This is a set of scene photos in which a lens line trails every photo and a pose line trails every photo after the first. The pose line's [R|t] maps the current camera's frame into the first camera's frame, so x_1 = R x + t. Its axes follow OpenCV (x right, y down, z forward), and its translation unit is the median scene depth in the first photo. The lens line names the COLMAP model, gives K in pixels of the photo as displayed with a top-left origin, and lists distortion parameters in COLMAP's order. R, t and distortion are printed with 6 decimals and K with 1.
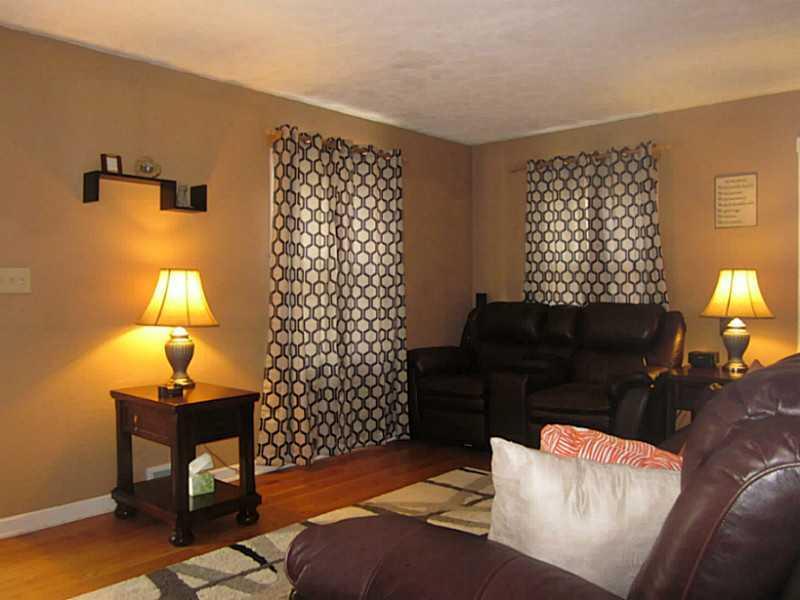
lens RADIAL K [[657.6, 0, 404.2], [0, 657.6, 297.9], [0, 0, 1]] dist [-0.038190, -0.001885]
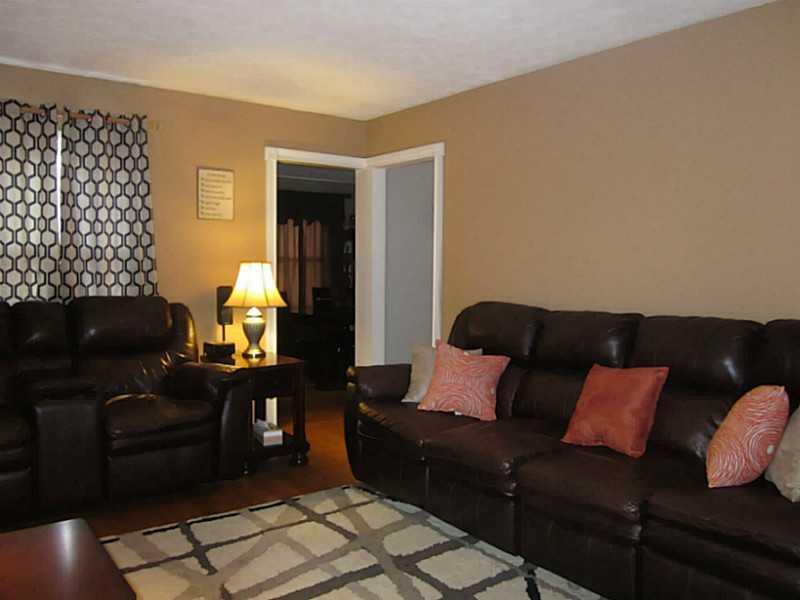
lens RADIAL K [[657.6, 0, 404.2], [0, 657.6, 297.9], [0, 0, 1]] dist [-0.038190, -0.001885]
pose [[0.208625, -0.041628, 0.977109, -0.457048], [0.001343, 0.999105, 0.042278, -0.027782], [-0.977995, -0.007508, 0.208494, 0.487368]]
